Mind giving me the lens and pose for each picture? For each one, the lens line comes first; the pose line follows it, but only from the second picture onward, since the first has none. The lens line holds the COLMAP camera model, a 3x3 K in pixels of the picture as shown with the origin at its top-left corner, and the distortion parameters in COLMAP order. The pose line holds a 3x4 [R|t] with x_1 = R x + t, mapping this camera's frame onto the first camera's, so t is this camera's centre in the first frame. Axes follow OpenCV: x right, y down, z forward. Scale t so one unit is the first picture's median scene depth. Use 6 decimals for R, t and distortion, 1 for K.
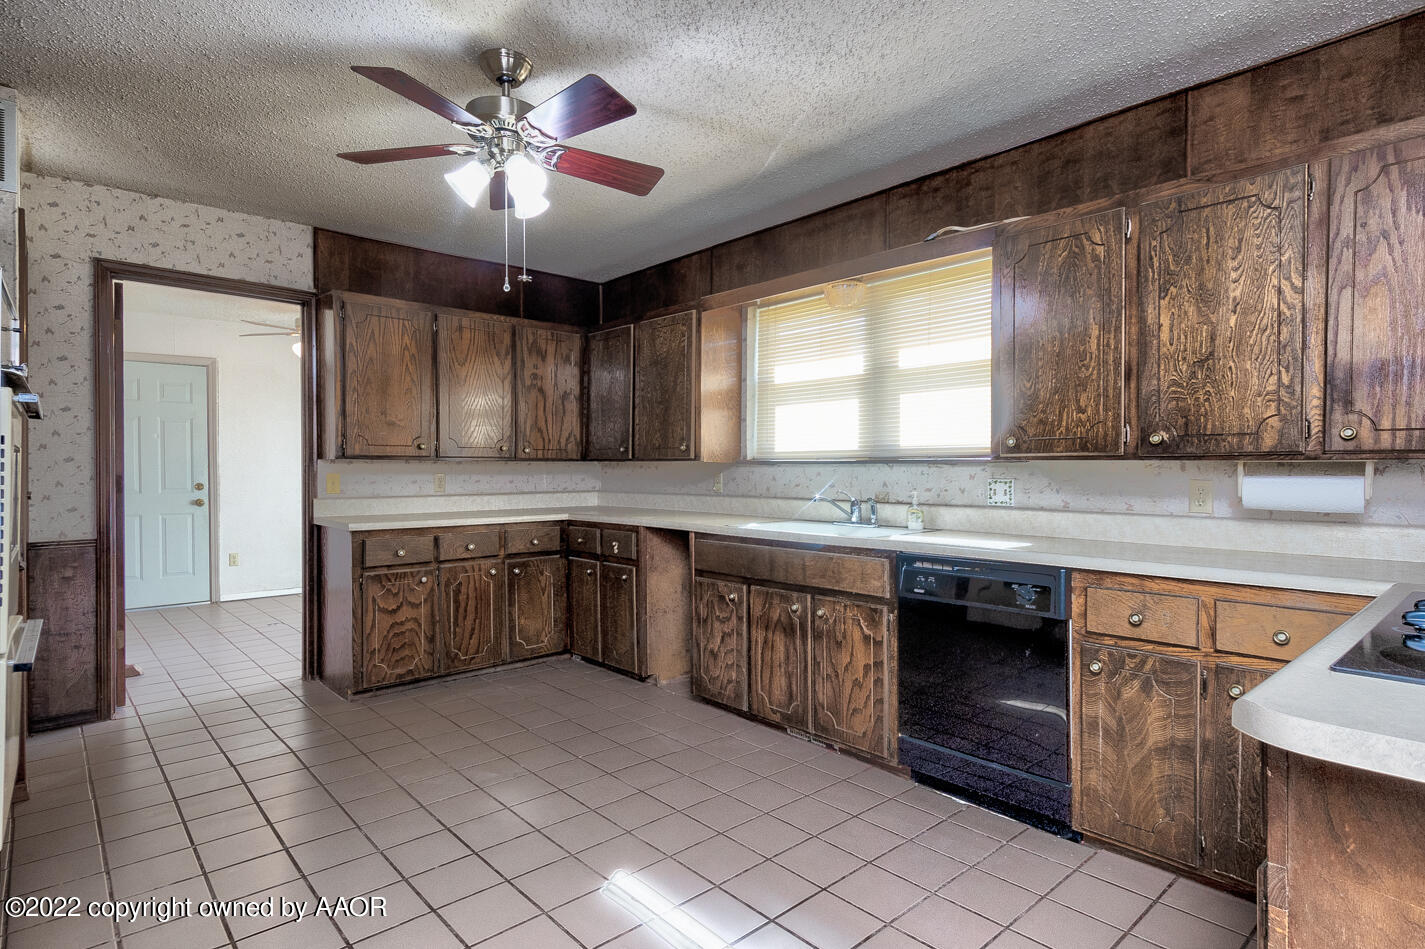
lens RADIAL K [[766.8, 0, 709.7], [0, 766.8, 478.2], [0, 0, 1]] dist [-0.002214, -0.000616]
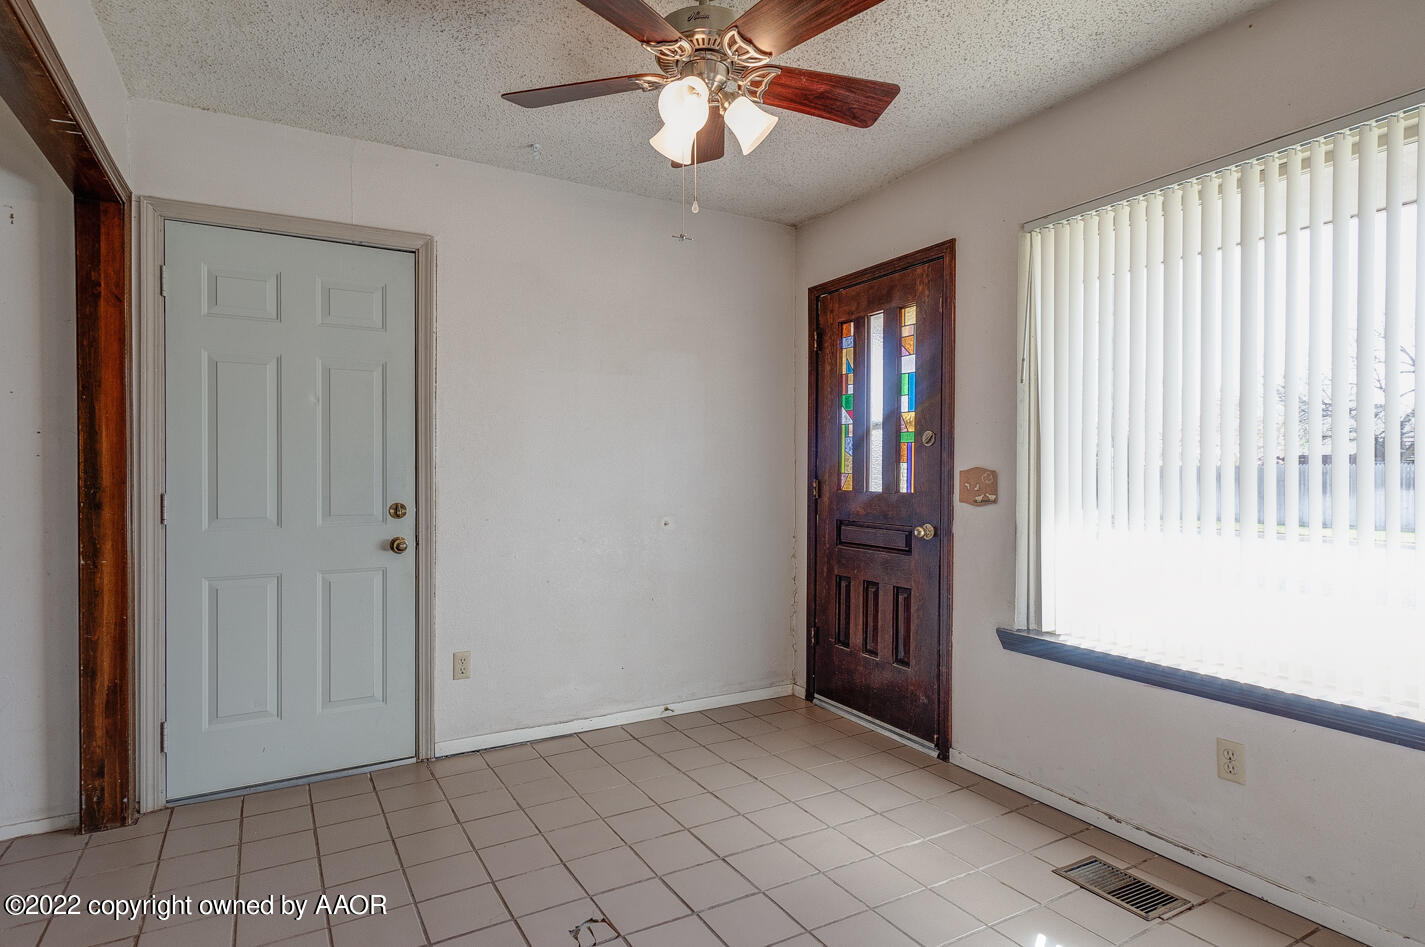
lens RADIAL K [[766.8, 0, 715.6], [0, 766.8, 469.9], [0, 0, 1]] dist [-0.002214, -0.000616]
pose [[0.993074, 0.004133, -0.117420, -0.417326], [-0.005925, 0.999871, -0.014915, -0.007608], [0.117343, 0.015508, 0.992970, 0.557031]]
